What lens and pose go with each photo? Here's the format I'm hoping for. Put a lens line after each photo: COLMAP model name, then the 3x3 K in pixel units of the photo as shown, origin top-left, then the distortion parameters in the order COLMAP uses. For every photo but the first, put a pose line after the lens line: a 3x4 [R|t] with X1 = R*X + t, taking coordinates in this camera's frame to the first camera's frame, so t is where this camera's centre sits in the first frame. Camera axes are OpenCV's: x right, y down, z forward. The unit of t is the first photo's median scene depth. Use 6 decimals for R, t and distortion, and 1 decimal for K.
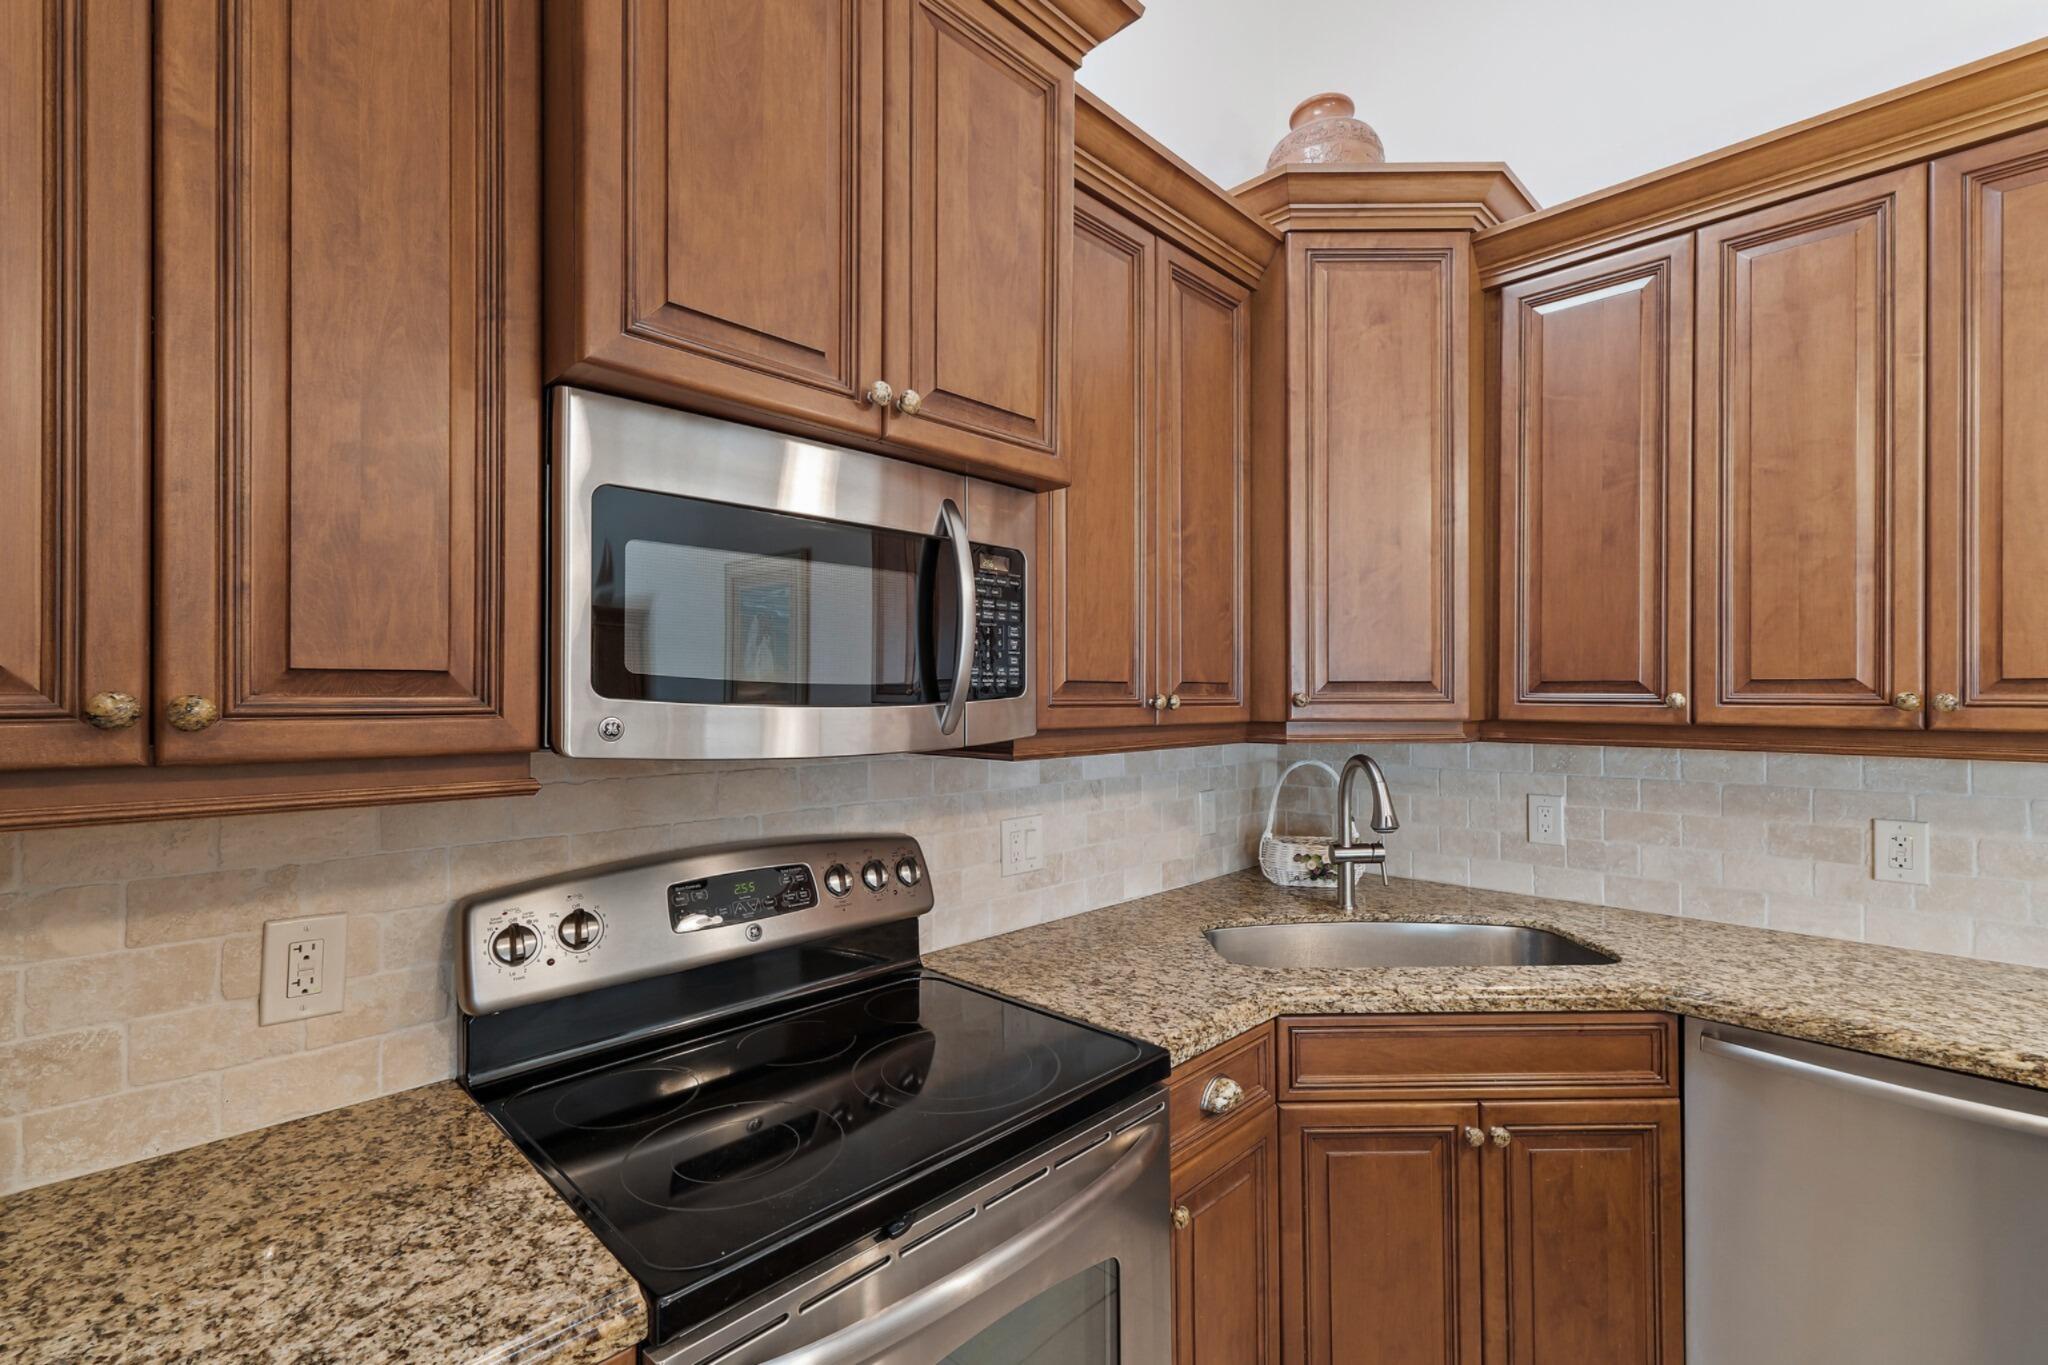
lens RADIAL K [[876.3, 0, 1029.7], [0, 876.3, 685.2], [0, 0, 1]] dist [0.006238, 0.000221]
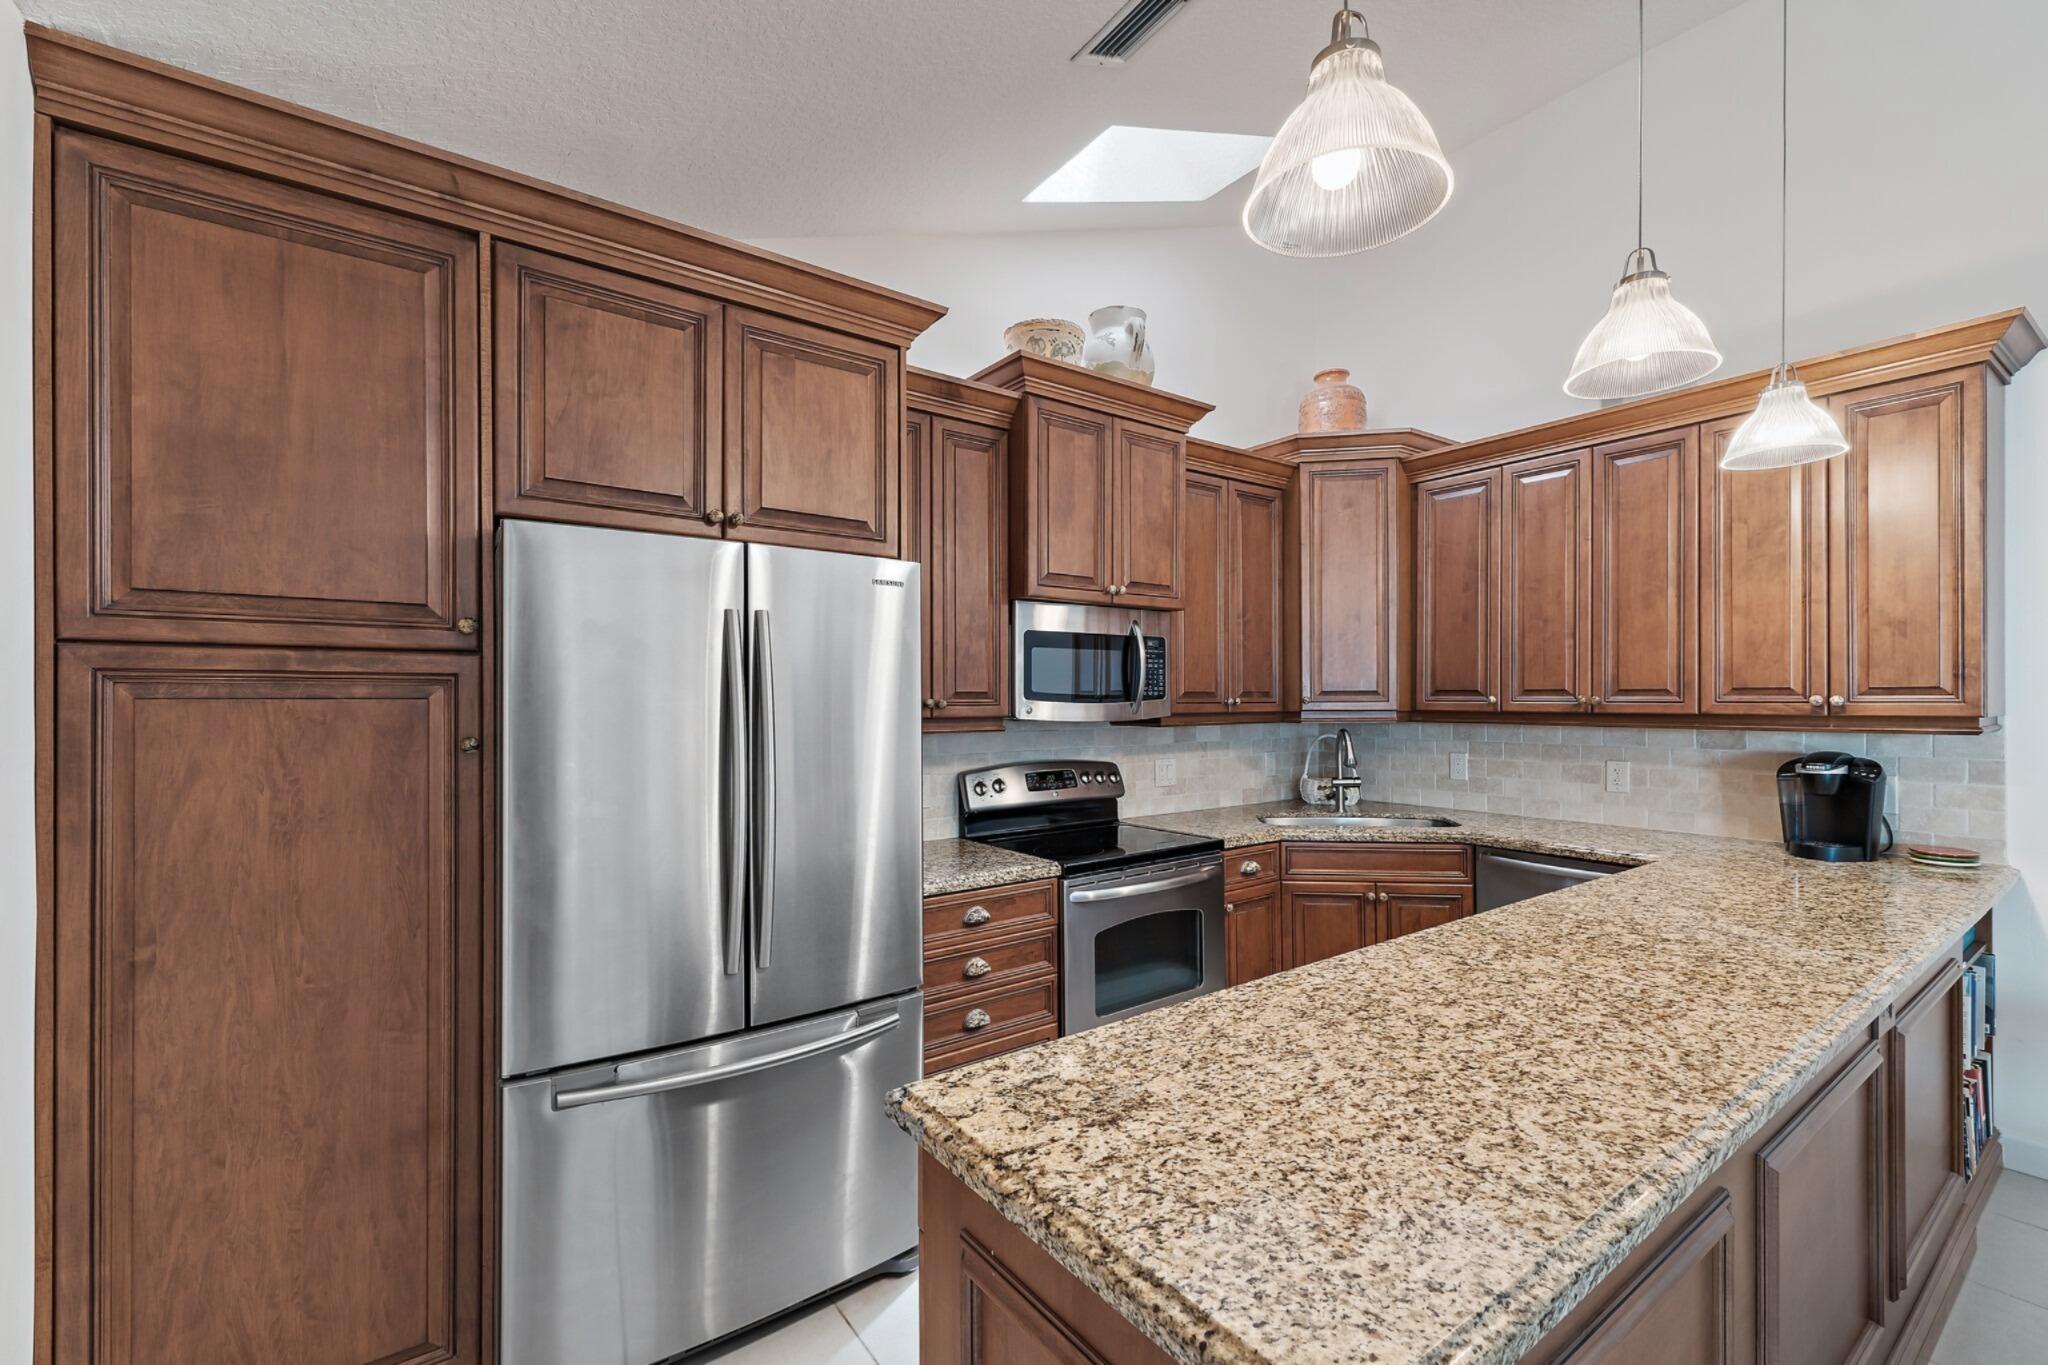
lens RADIAL K [[852.3, 0, 1032.3], [0, 852.3, 693.7], [0, 0, 1]] dist [0.002714, 0.000272]
pose [[0.986731, -0.004387, -0.162305, 0.011641], [0.005408, 0.999968, 0.005850, -0.015531], [0.162274, -0.006650, 0.986723, -1.229656]]
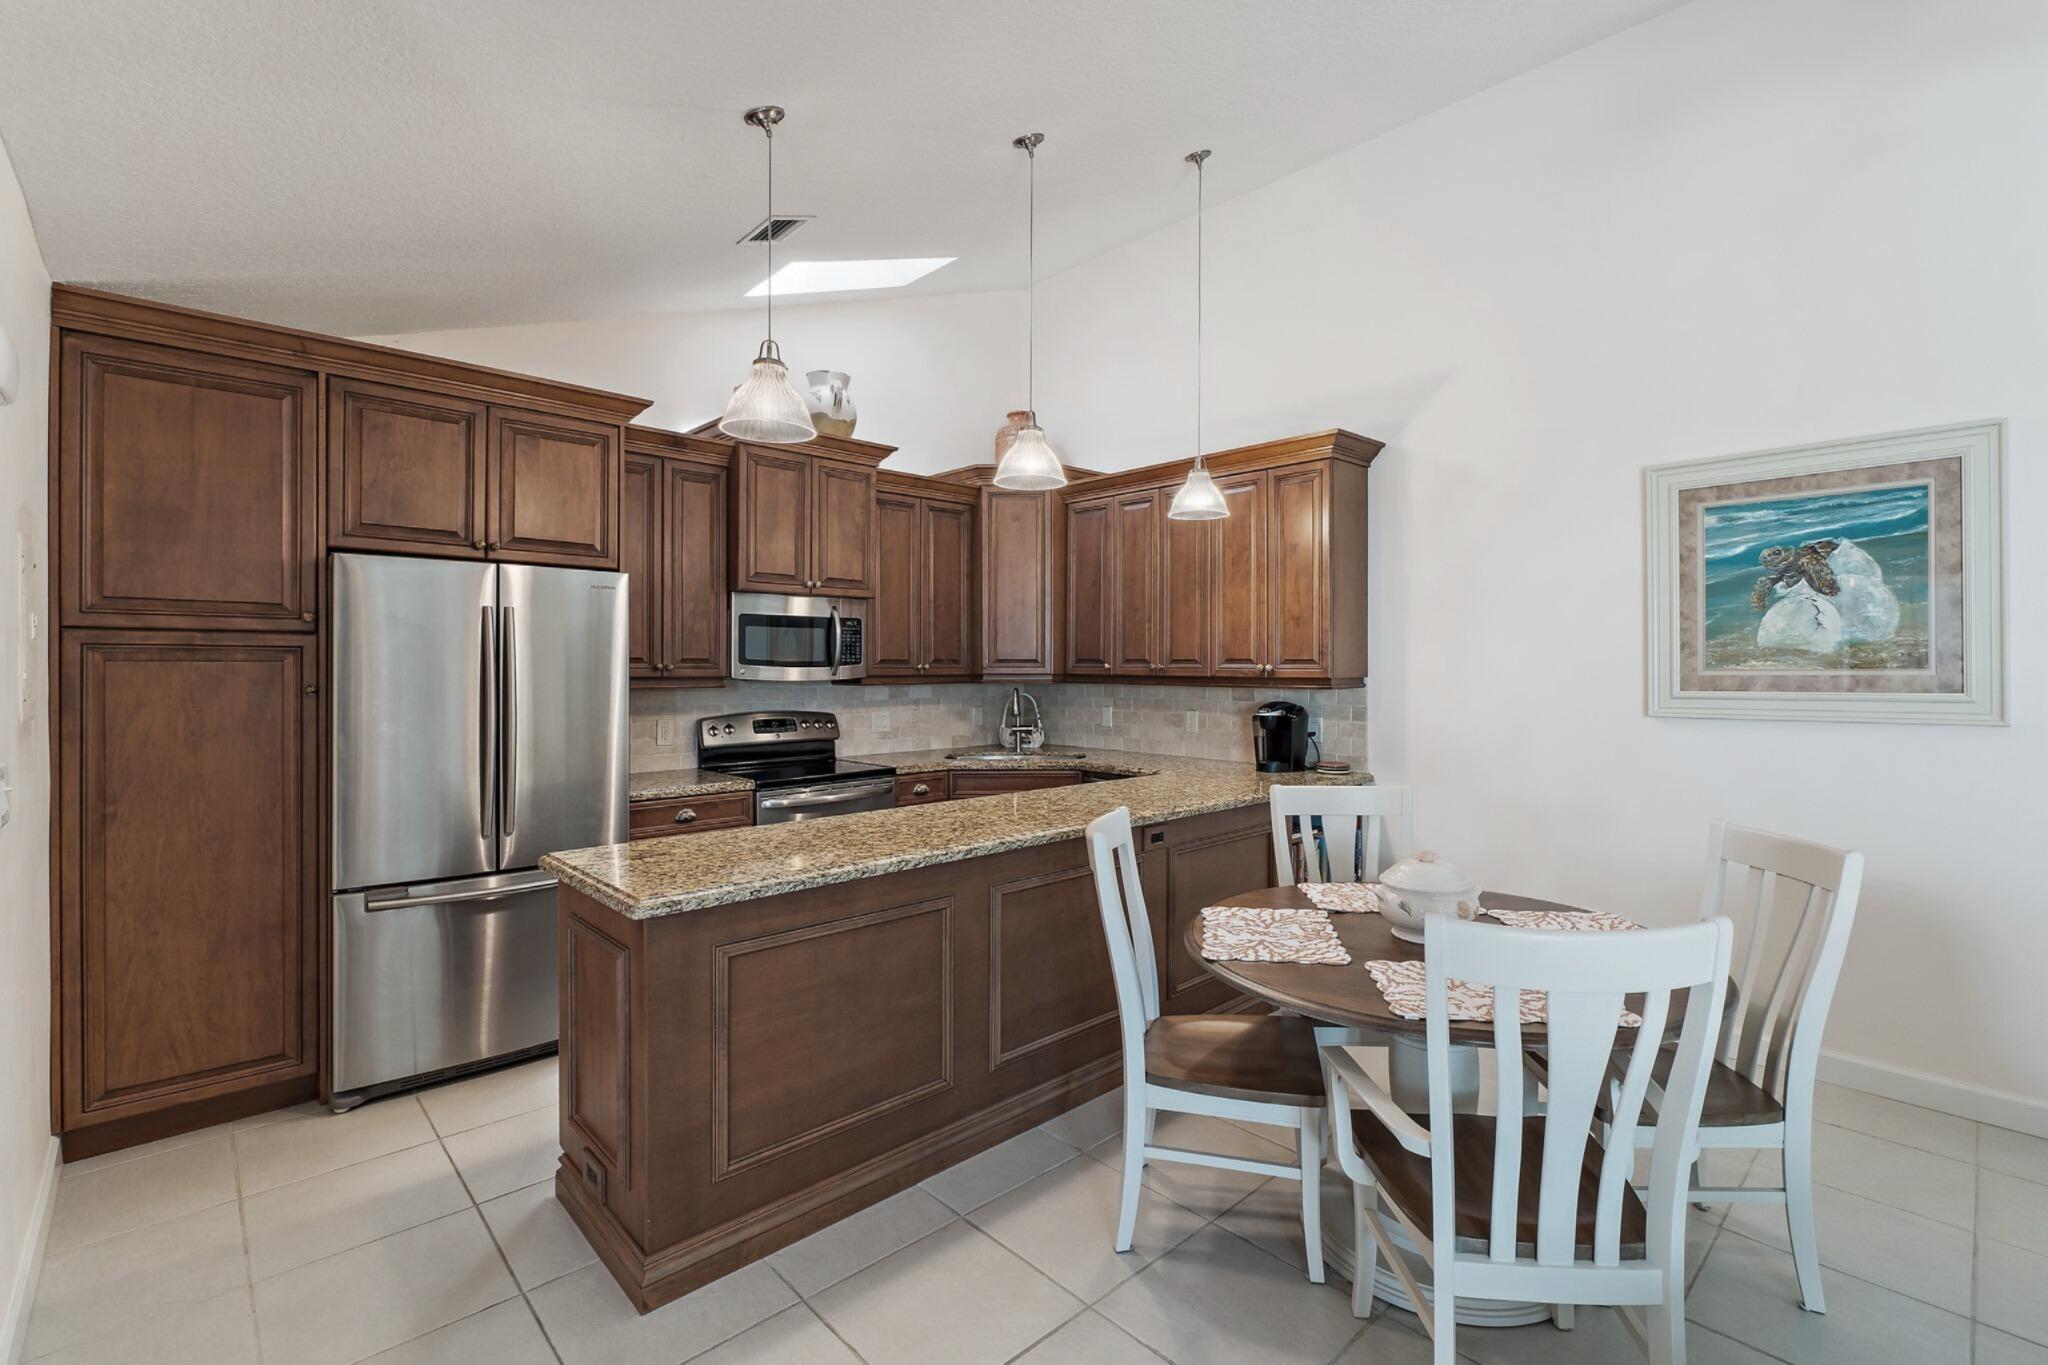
lens RADIAL K [[899.8, 0, 1036.0], [0, 899.8, 663.0], [0, 0, 1]] dist [-0.010073, 0.000169]
pose [[0.999241, 0.001478, -0.038917, 0.693255], [-0.001080, 0.999947, 0.010255, -0.024720], [0.038930, -0.010205, 0.999190, -2.055137]]
